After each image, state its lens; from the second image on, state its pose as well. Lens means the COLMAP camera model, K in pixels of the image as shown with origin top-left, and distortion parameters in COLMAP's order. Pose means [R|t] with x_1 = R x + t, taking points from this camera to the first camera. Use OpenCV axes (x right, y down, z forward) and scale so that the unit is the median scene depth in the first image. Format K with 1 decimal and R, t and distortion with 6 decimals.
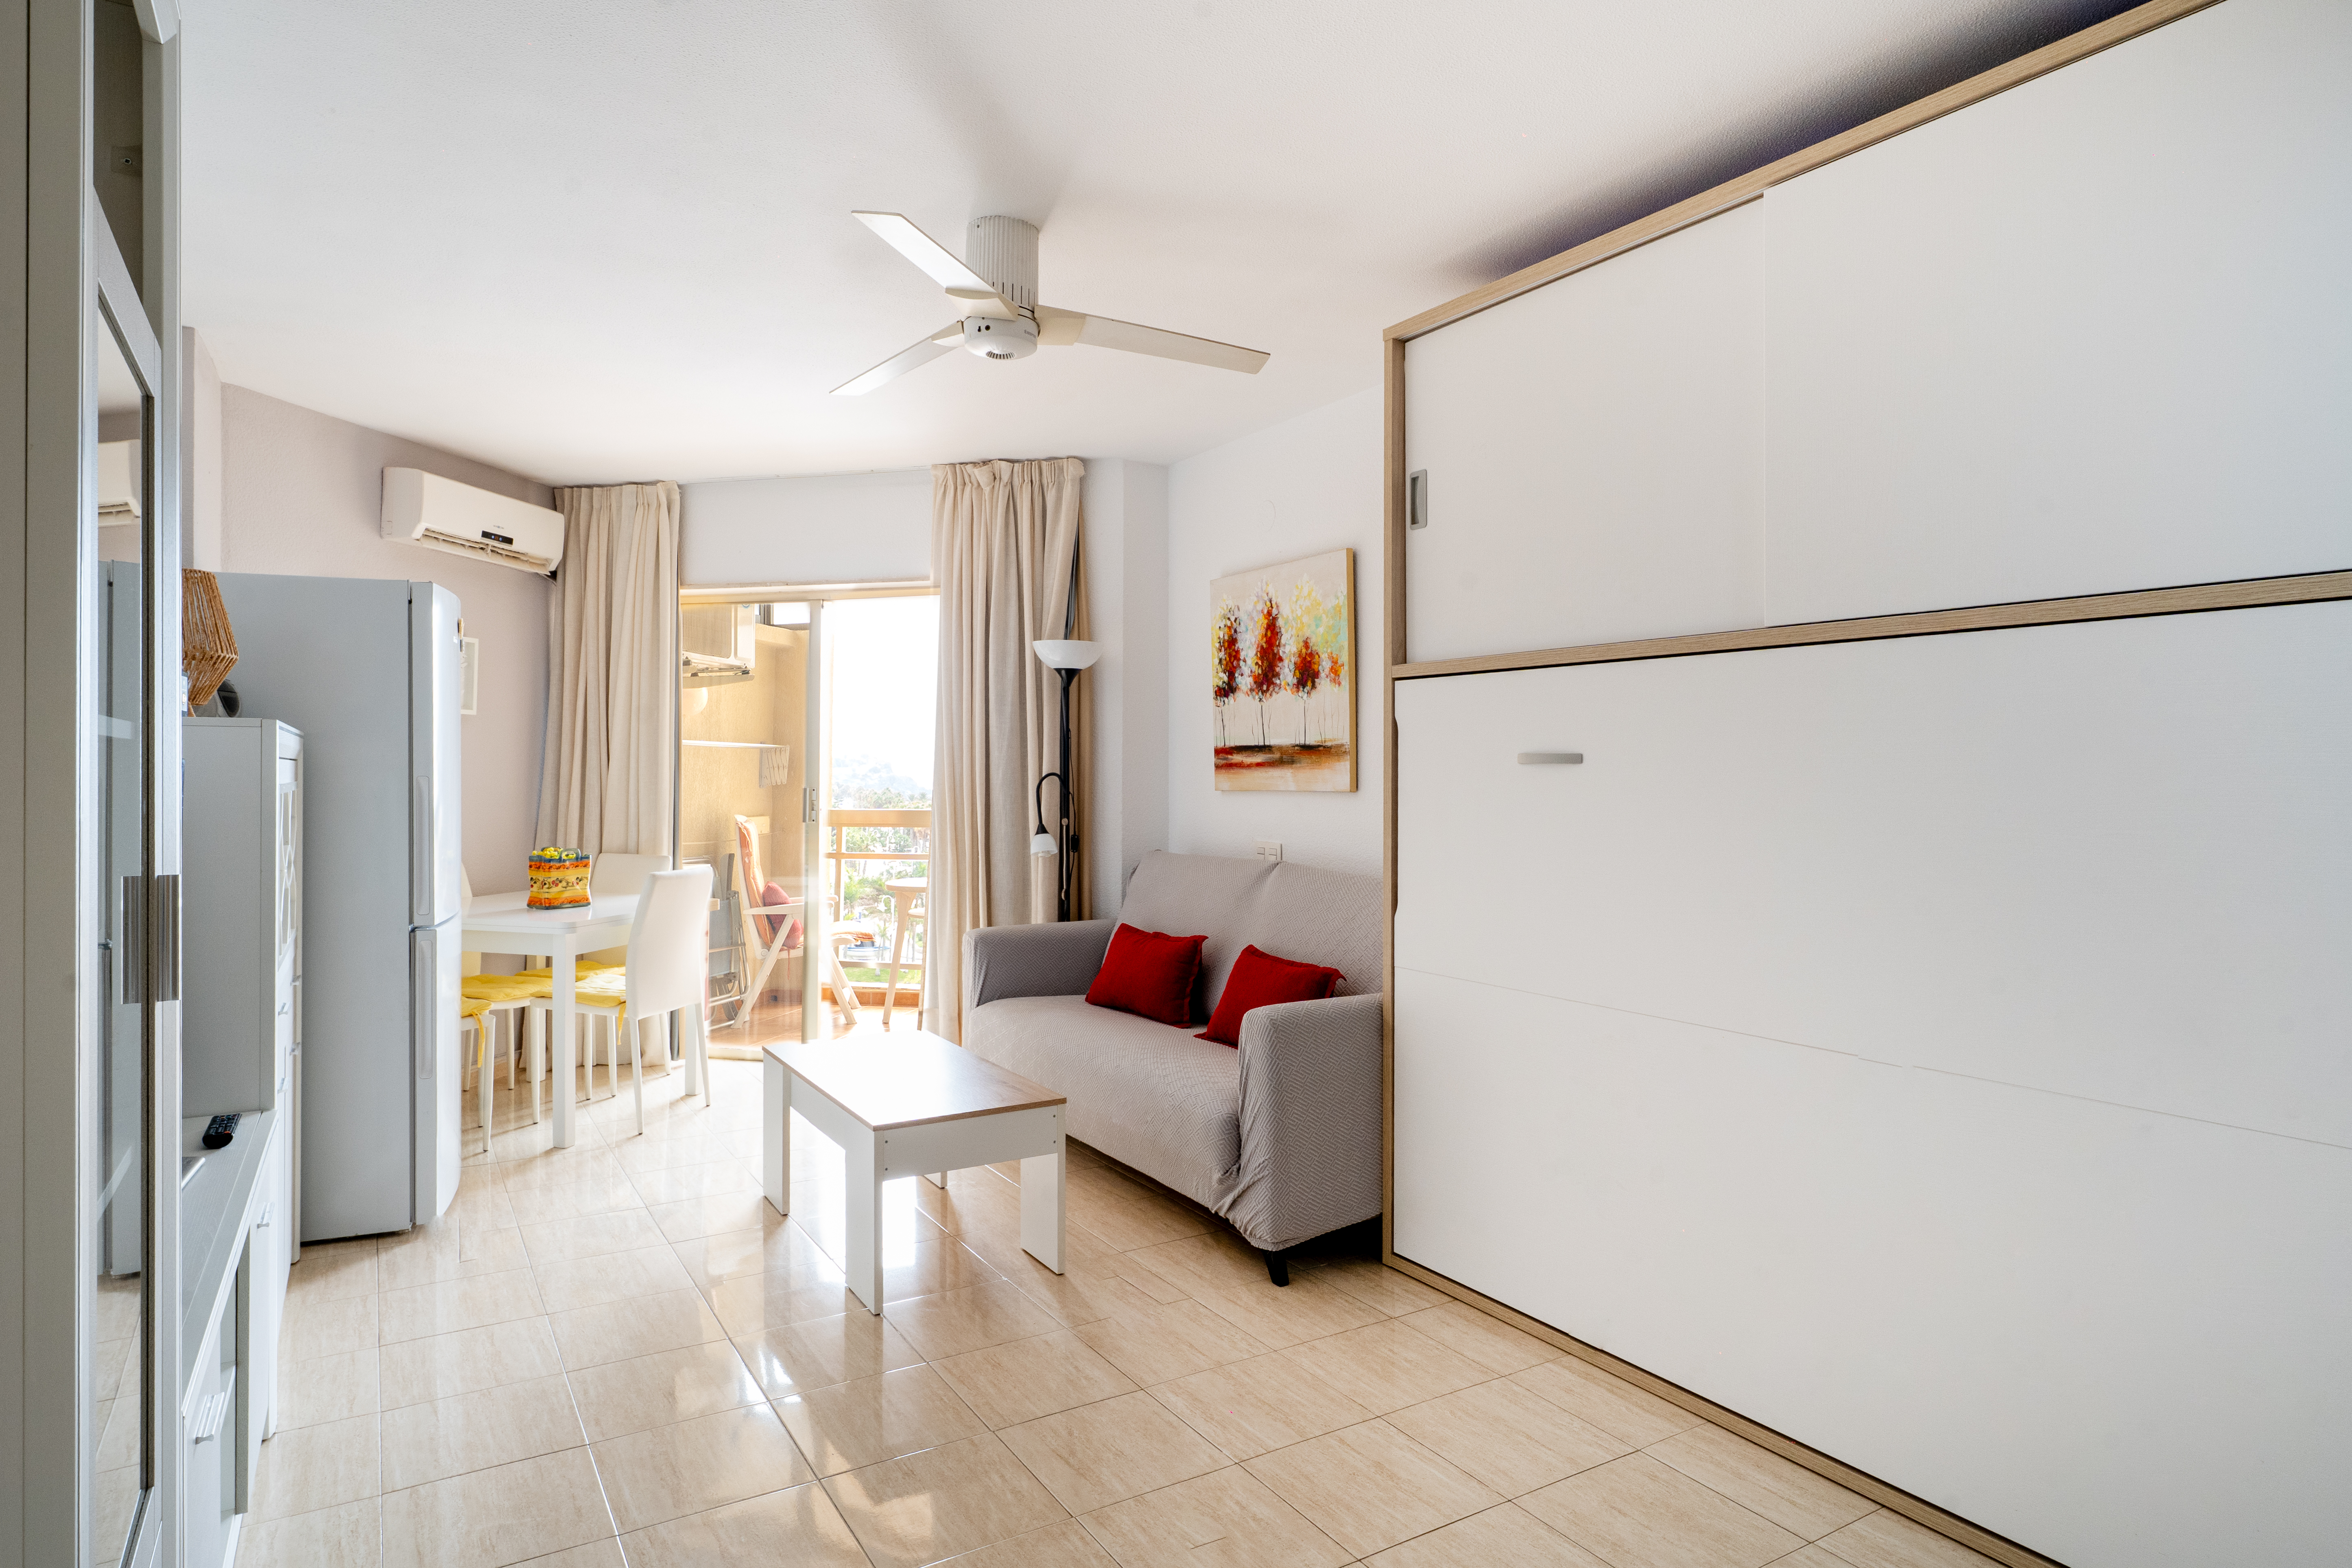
lens RADIAL K [[1318.6, 0, 1125.9], [0, 1318.6, 759.3], [0, 0, 1]] dist [-0.005213, -0.000386]
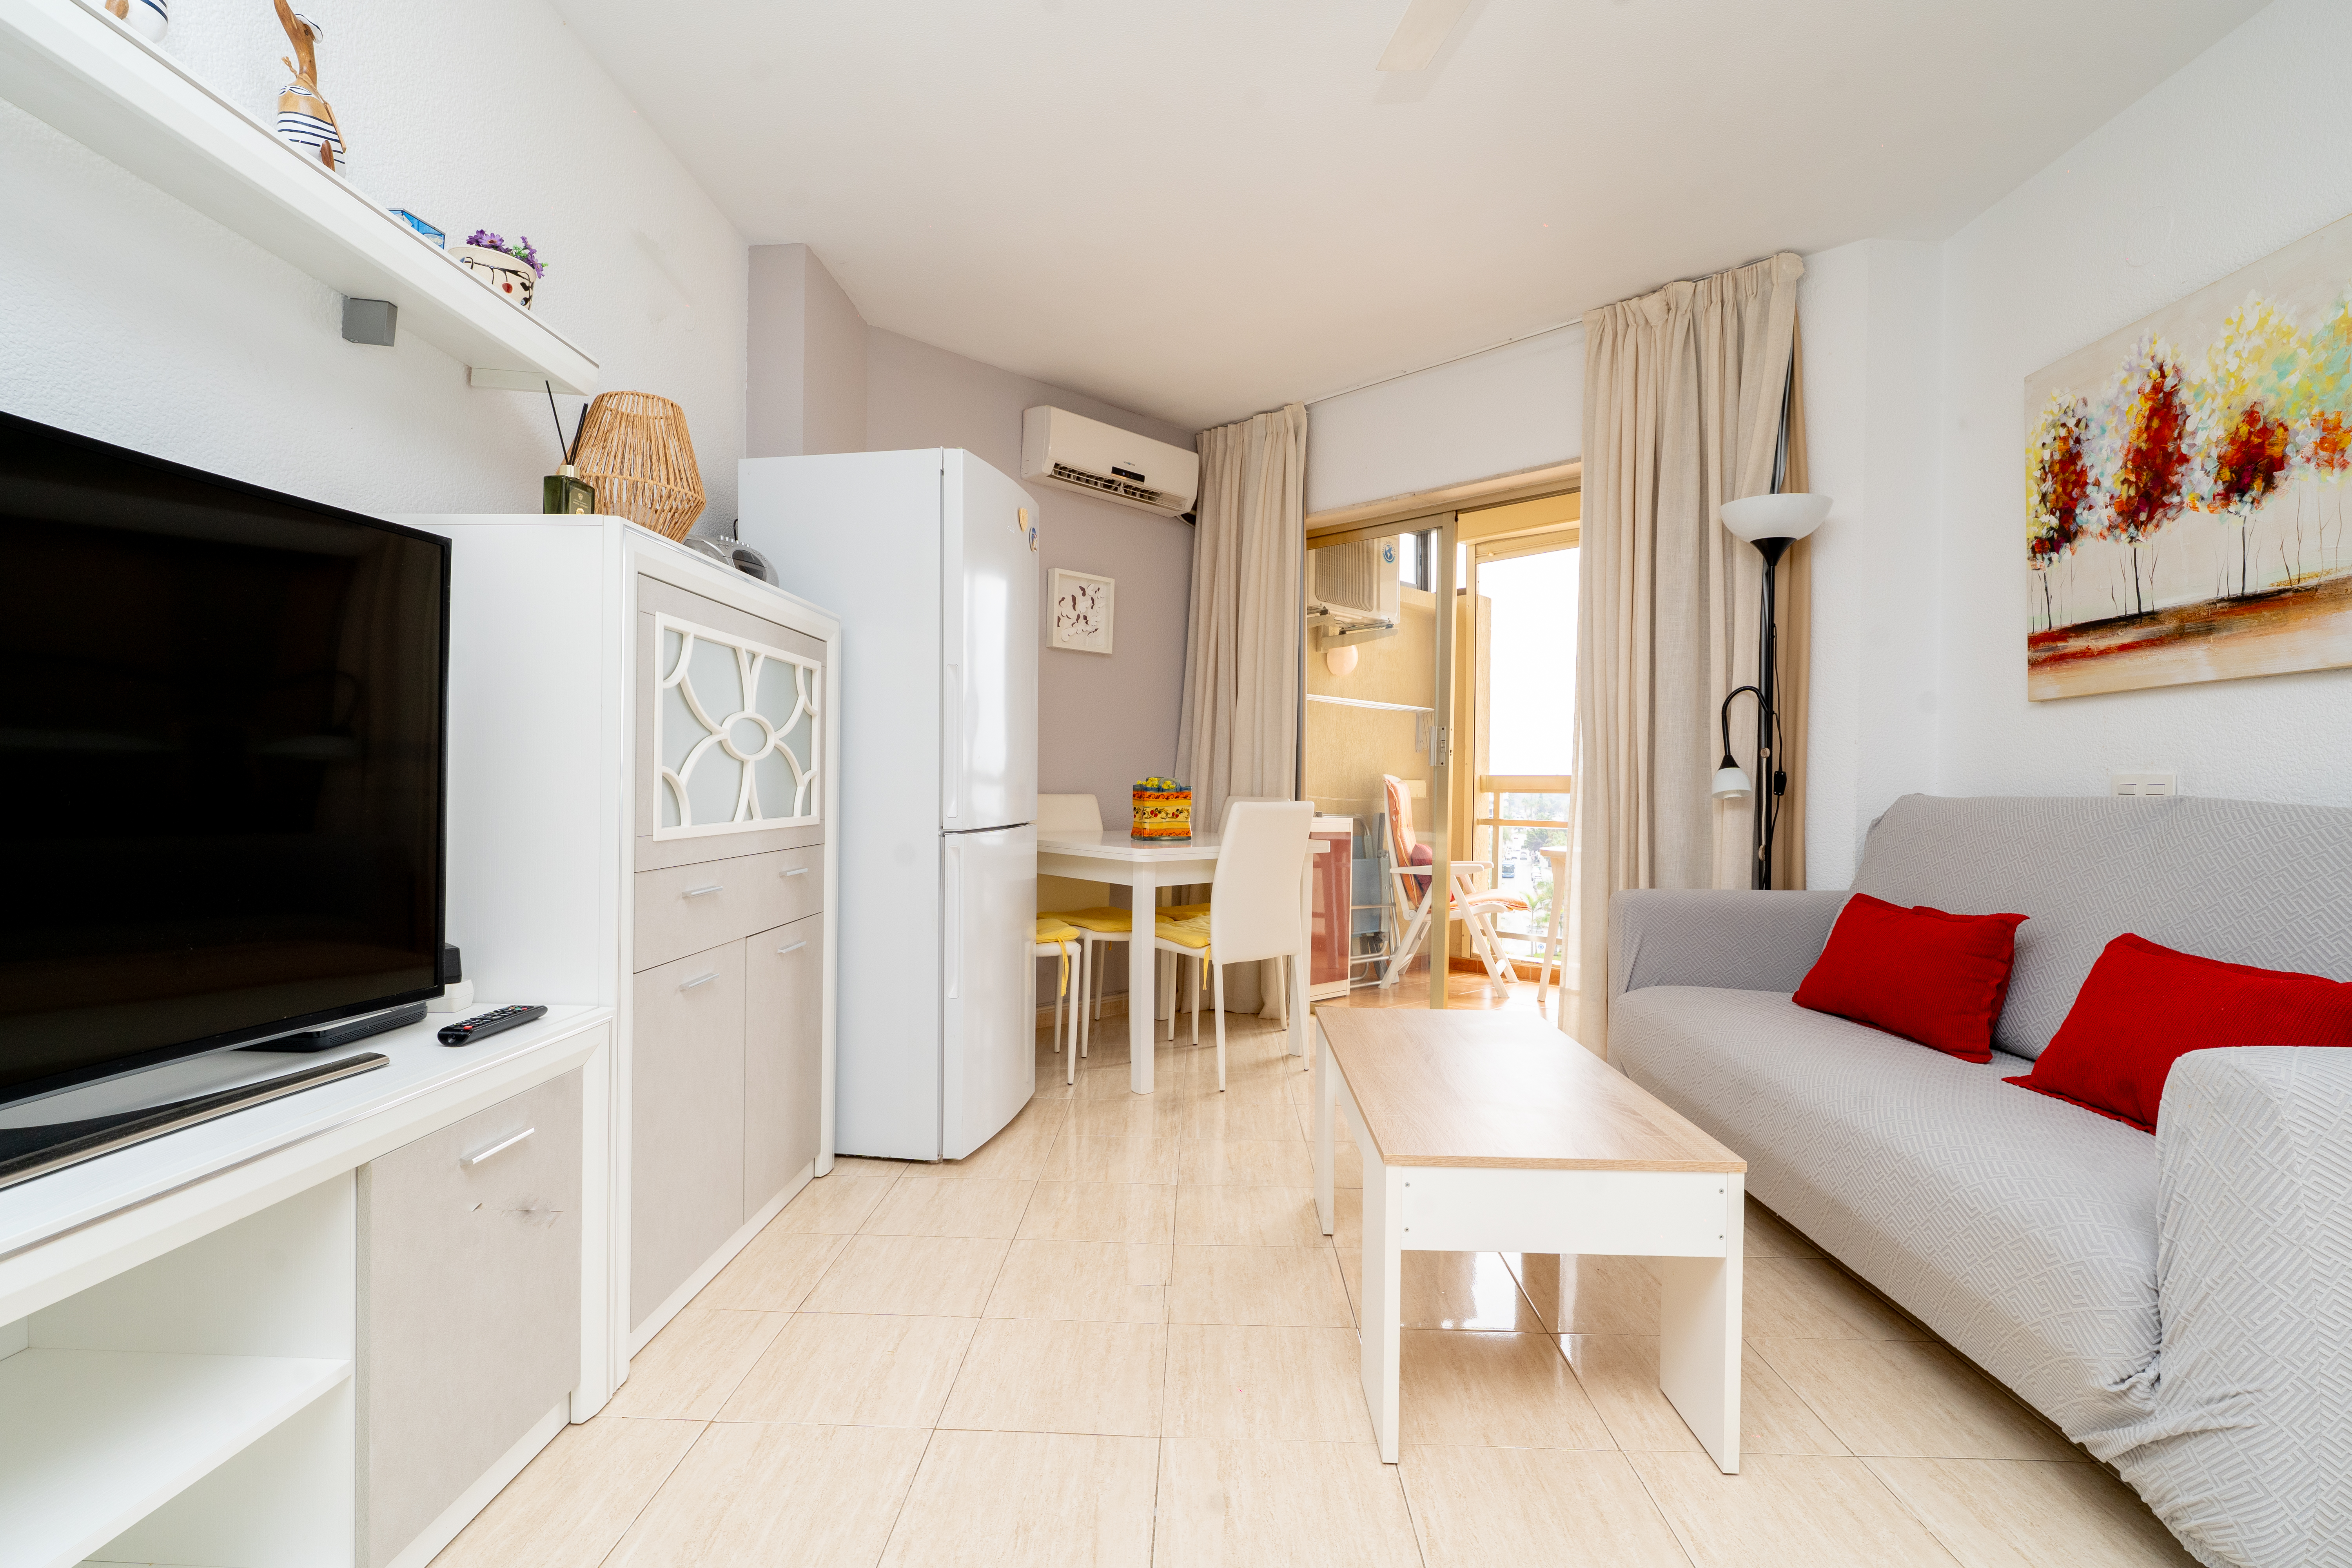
lens RADIAL K [[1086.2, 0, 1168.3], [0, 1086.2, 797.7], [0, 0, 1]] dist [-0.009865, 0.000892]
pose [[0.849450, 0.017704, -0.527371, -0.011306], [-0.007936, 0.999753, 0.020779, 0.066846], [0.527609, -0.013466, 0.849381, 0.340728]]
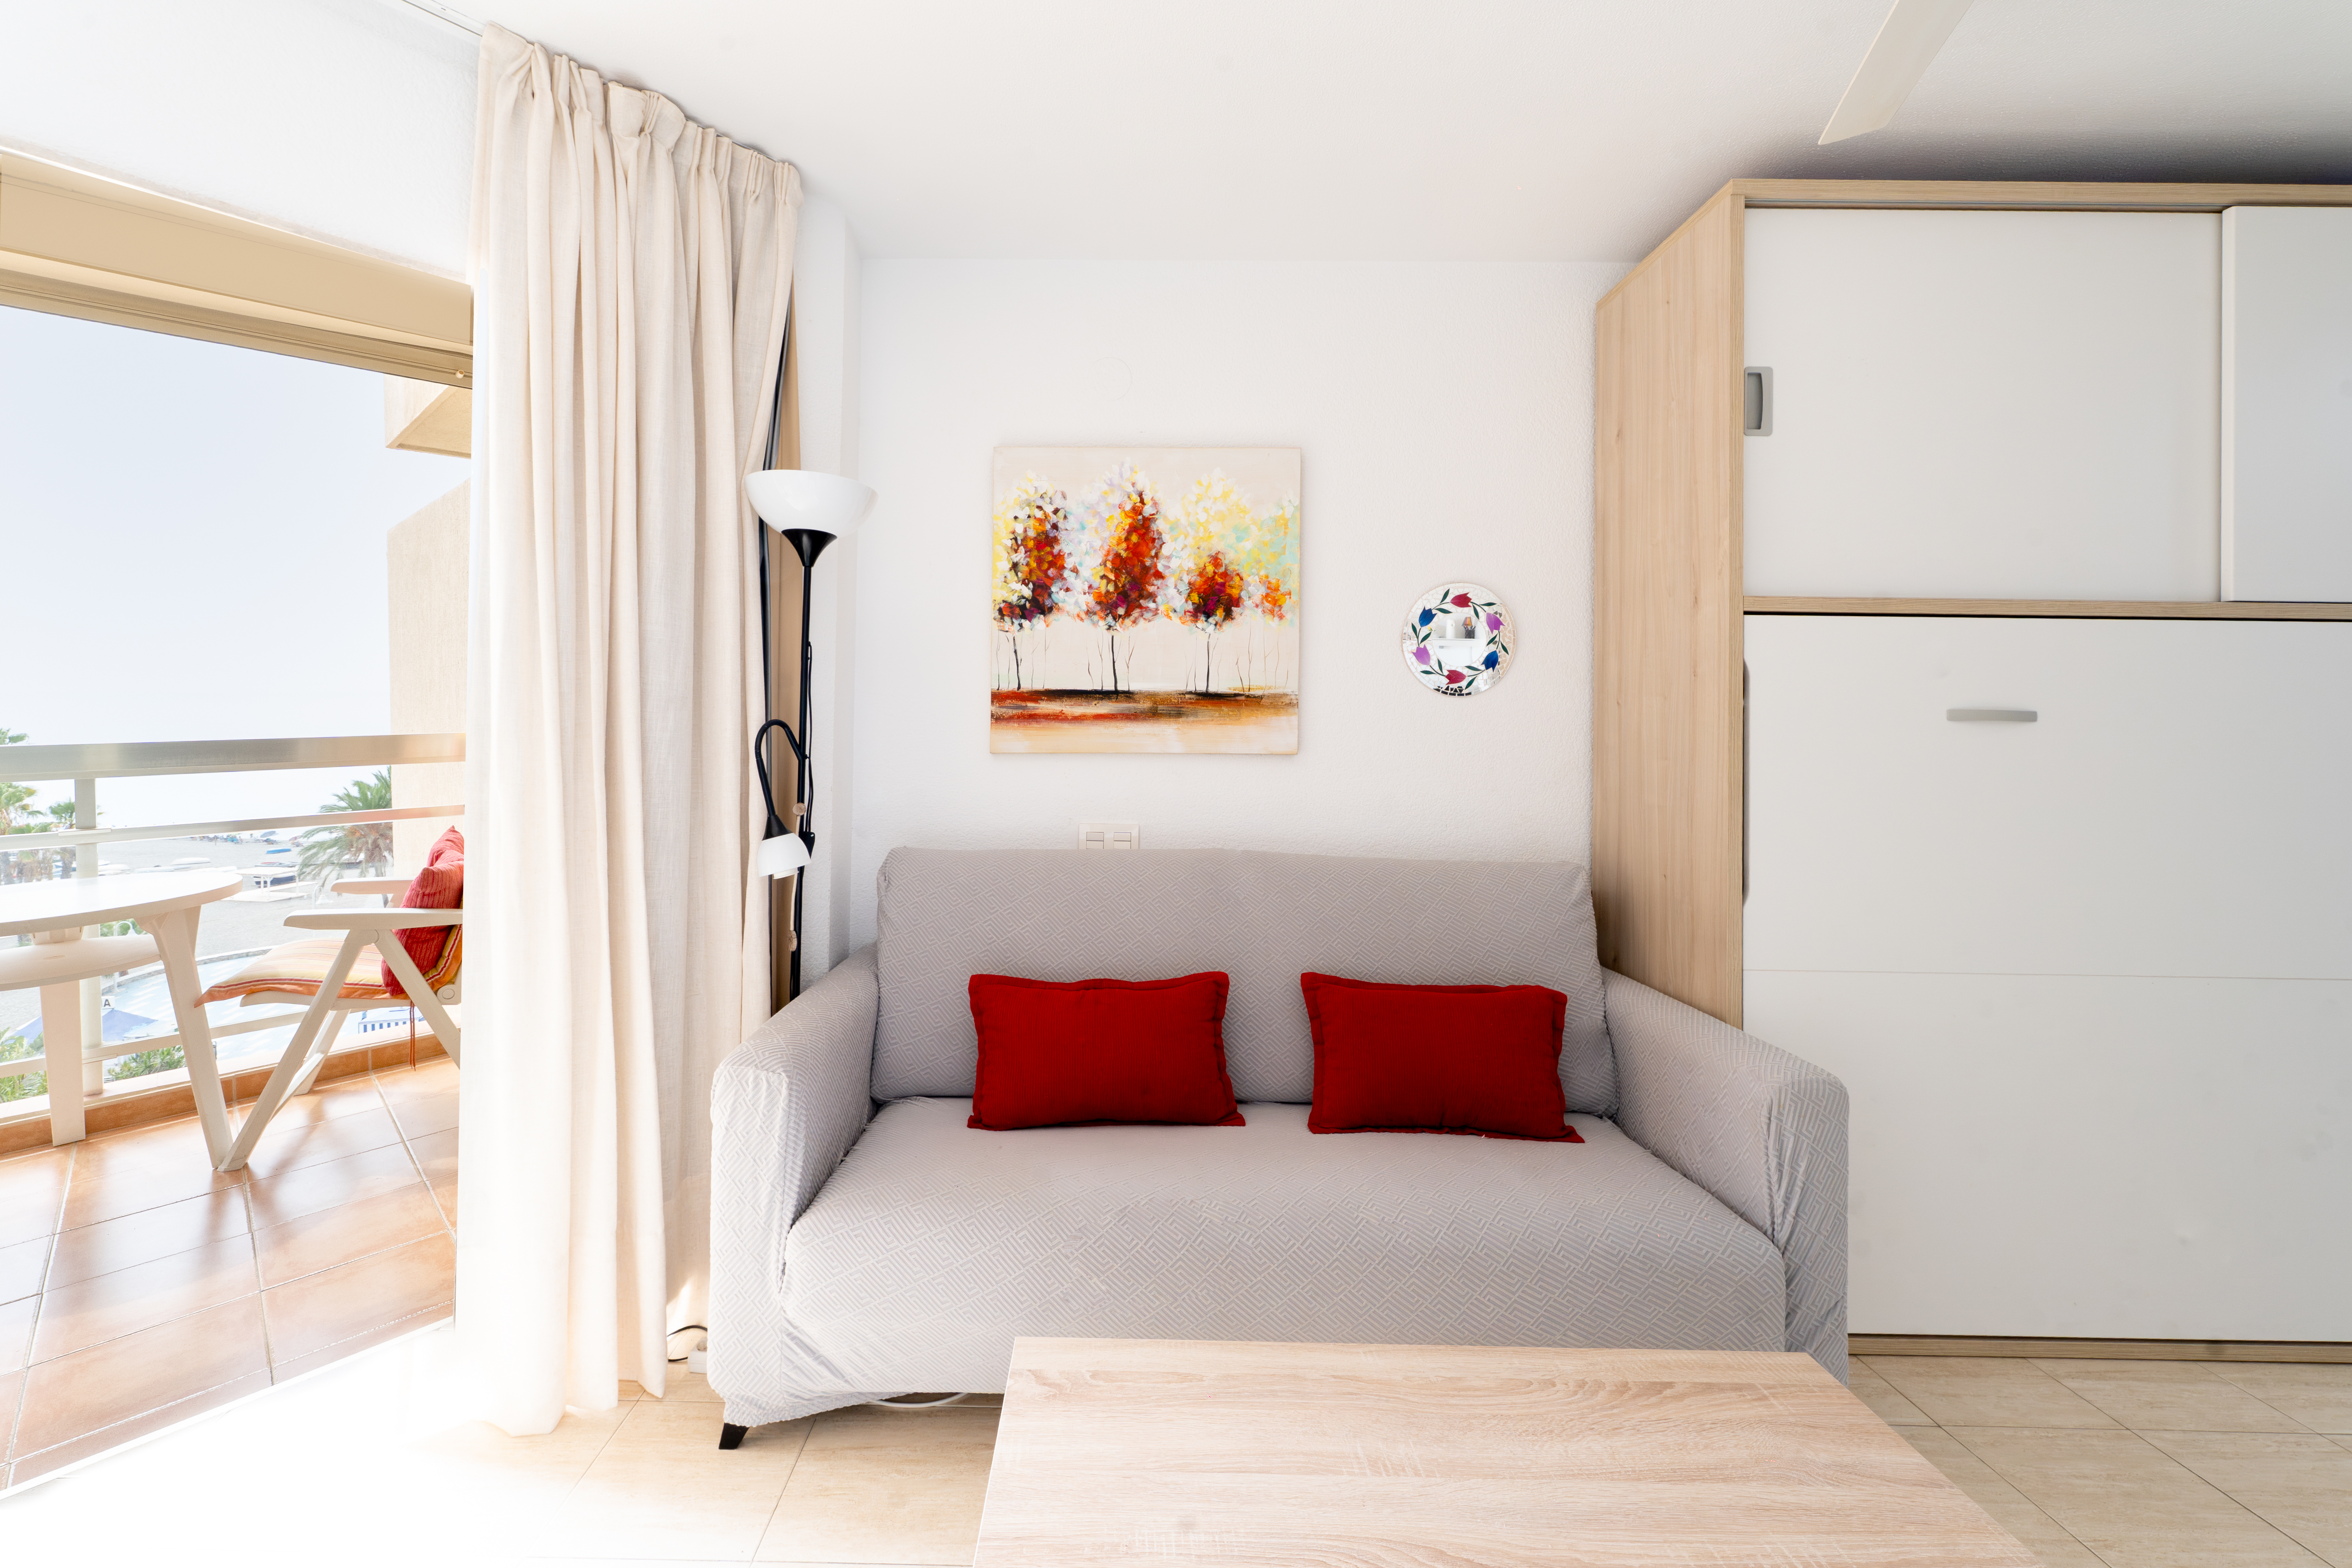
lens RADIAL K [[966.2, 0, 1114.7], [0, 966.2, 728.9], [0, 0, 1]] dist [0.000939, -0.000121]
pose [[0.506794, 0.025109, 0.861702, -0.351266], [-0.019040, 0.999658, -0.017931, 0.019987], [-0.861857, -0.007319, 0.507098, 0.724697]]
